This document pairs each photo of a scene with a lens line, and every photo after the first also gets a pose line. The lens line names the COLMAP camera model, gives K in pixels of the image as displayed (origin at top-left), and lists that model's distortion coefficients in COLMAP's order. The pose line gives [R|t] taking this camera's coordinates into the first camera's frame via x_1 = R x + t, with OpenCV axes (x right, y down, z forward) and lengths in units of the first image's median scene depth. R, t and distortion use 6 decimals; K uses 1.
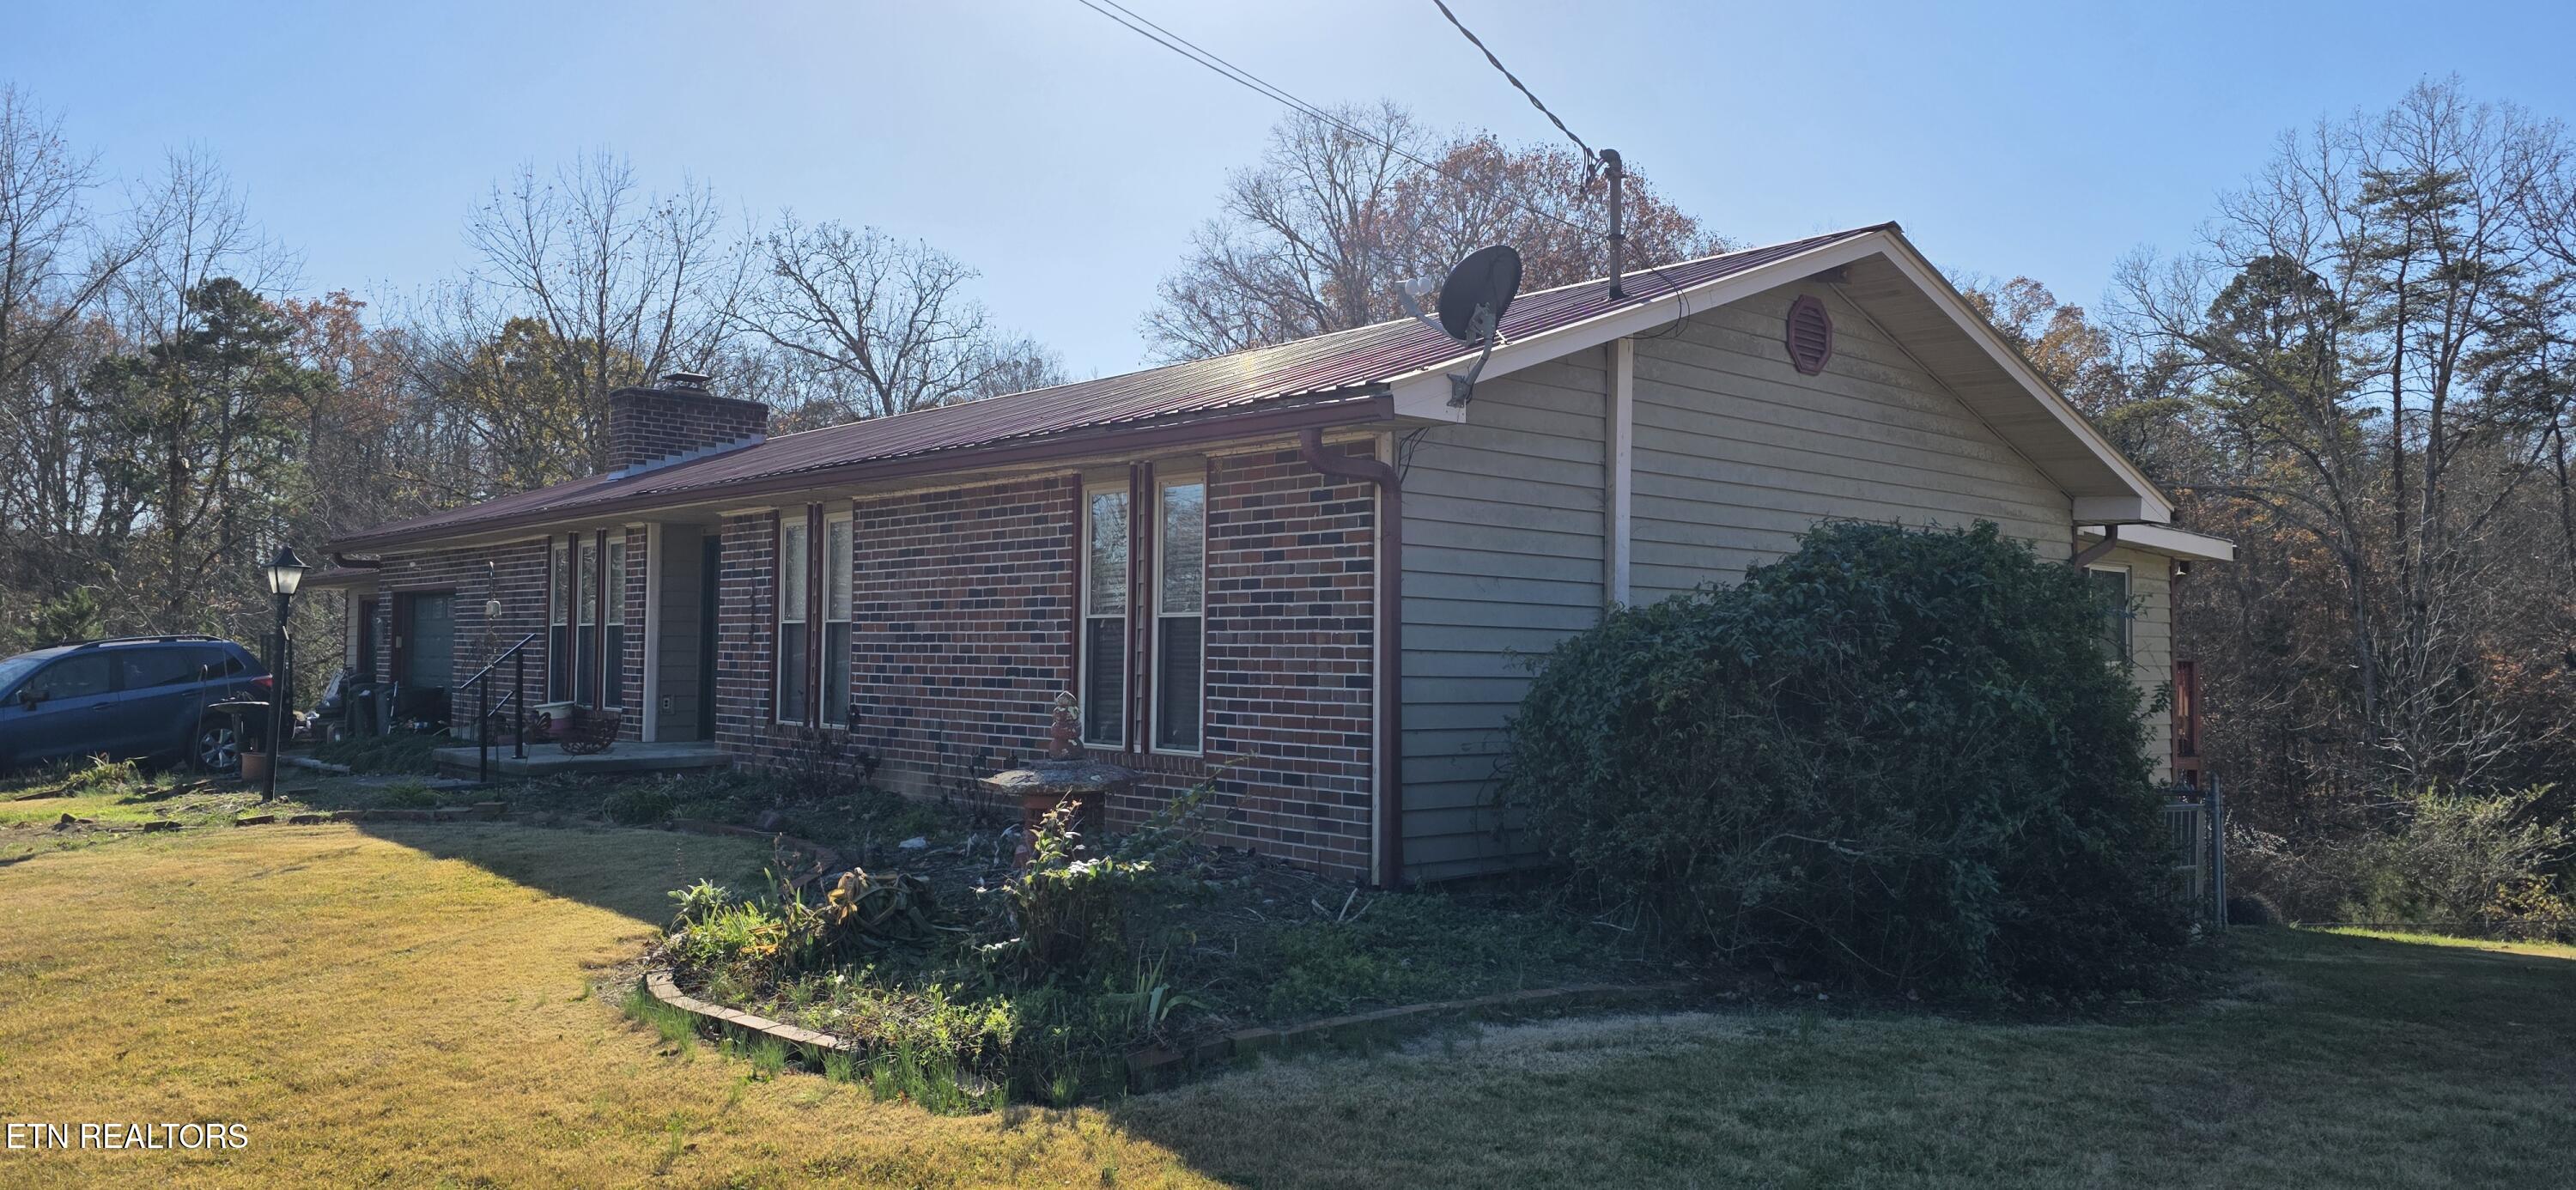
lens RADIAL K [[1815.3, 0, 1249.2], [0, 1815.3, 593.0], [0, 0, 1]] dist [0.139445, -0.215617]
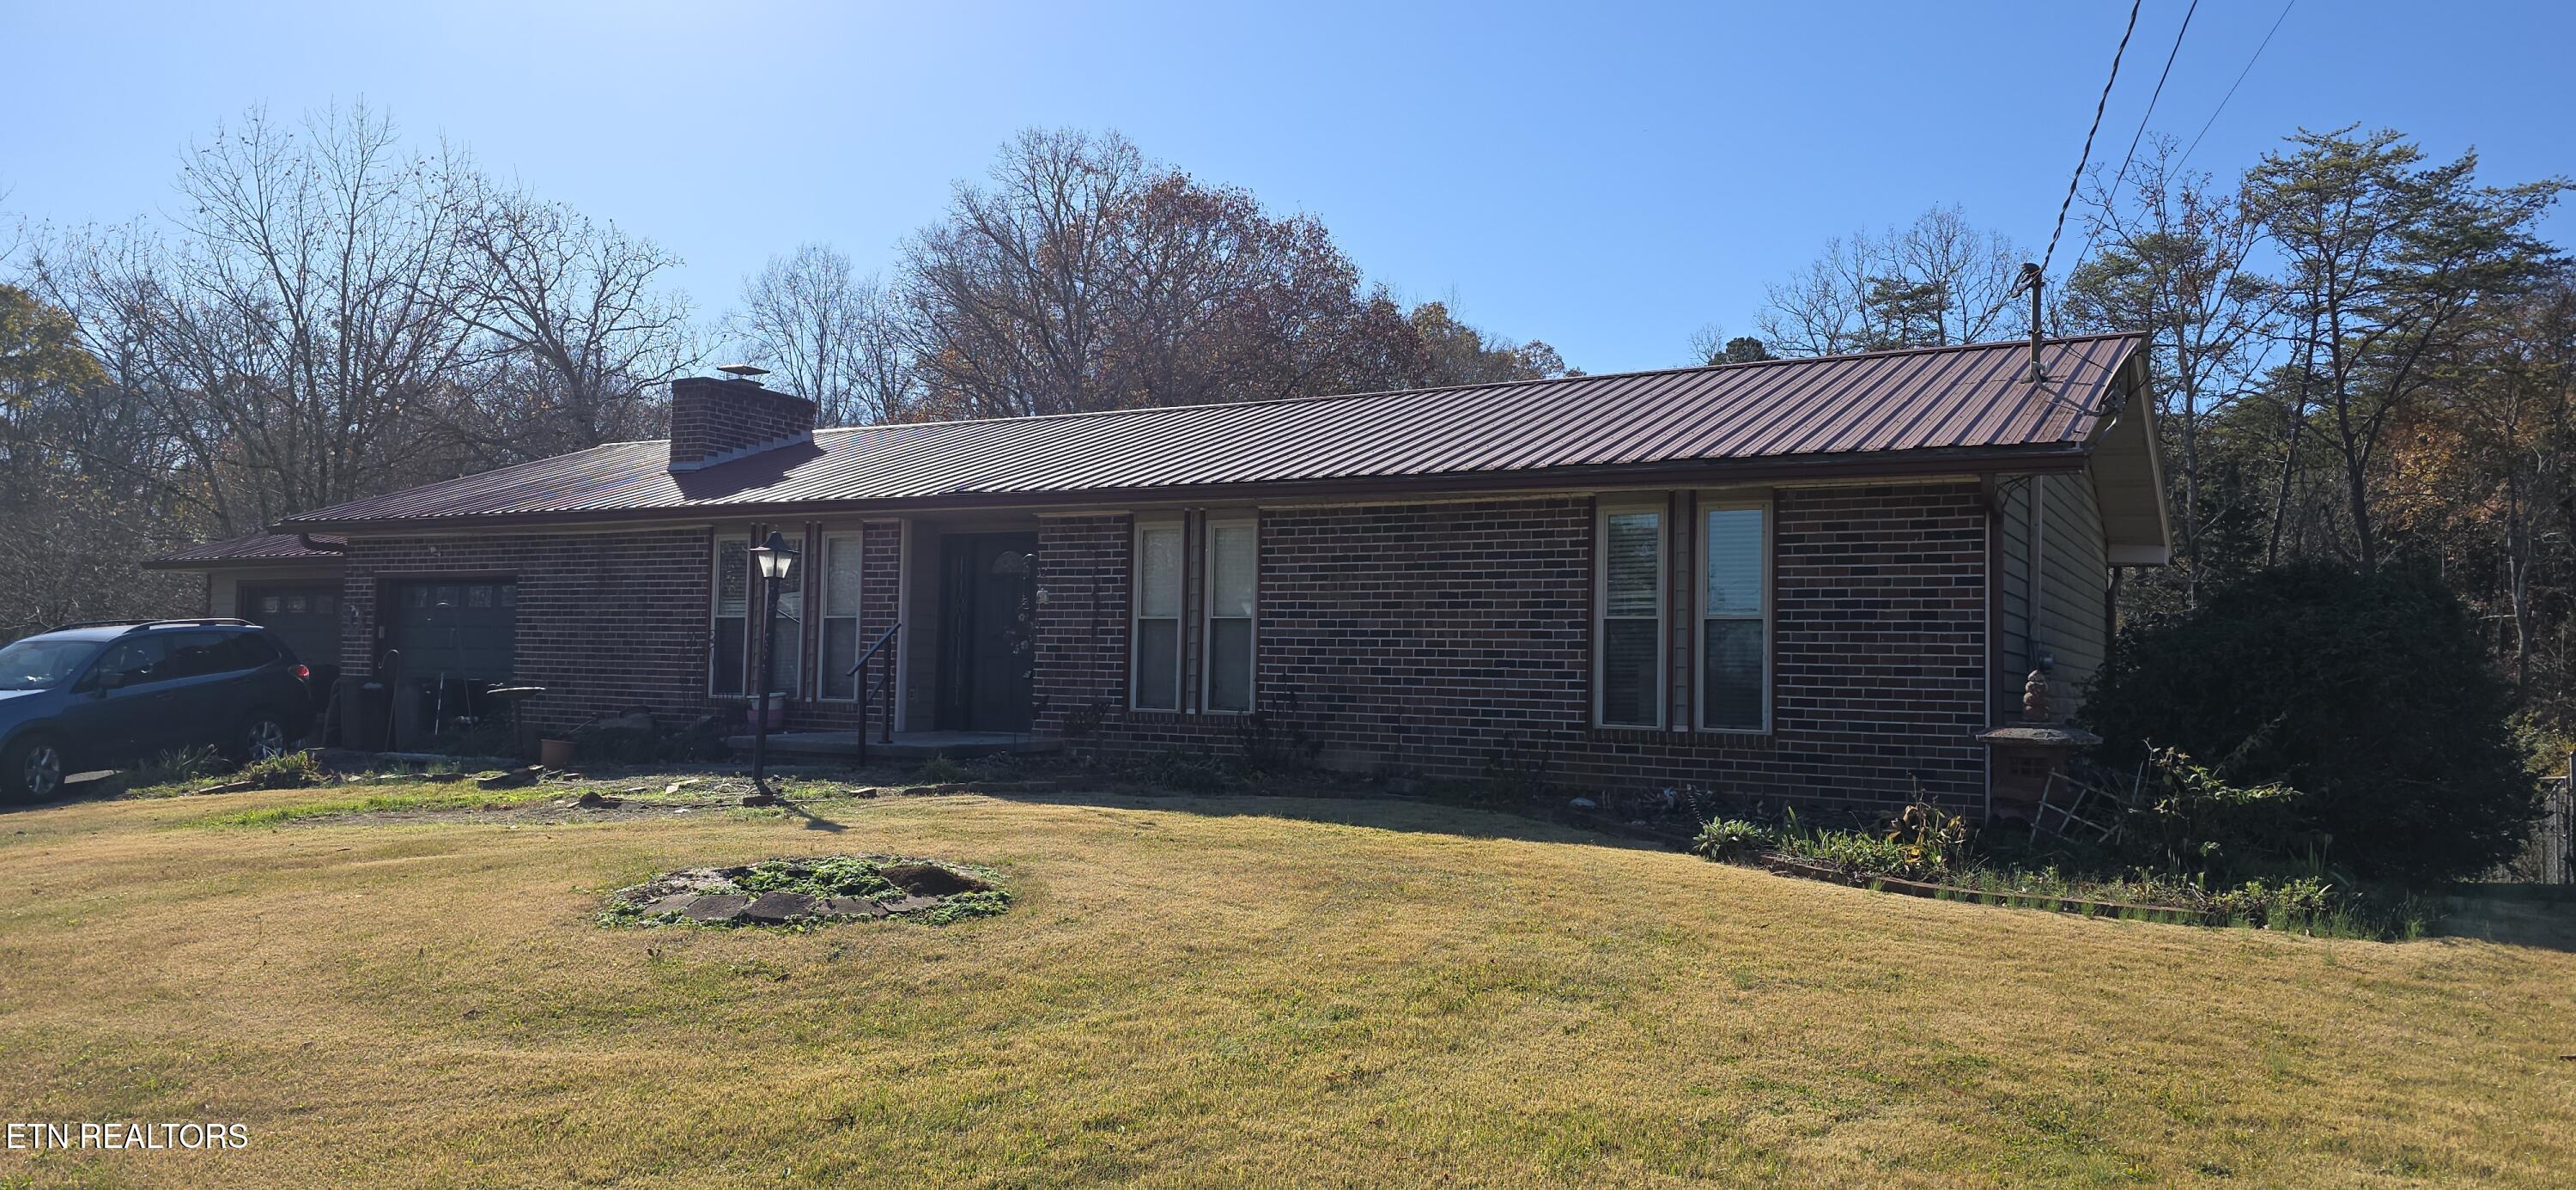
lens RADIAL K [[1815.3, 0, 1249.2], [0, 1815.3, 593.0], [0, 0, 1]] dist [0.139445, -0.215617]
pose [[0.958039, 0.021977, 0.285796, -0.634342], [-0.020314, 0.999755, -0.008784, 0.011926], [-0.285919, 0.002610, 0.958250, -0.070671]]
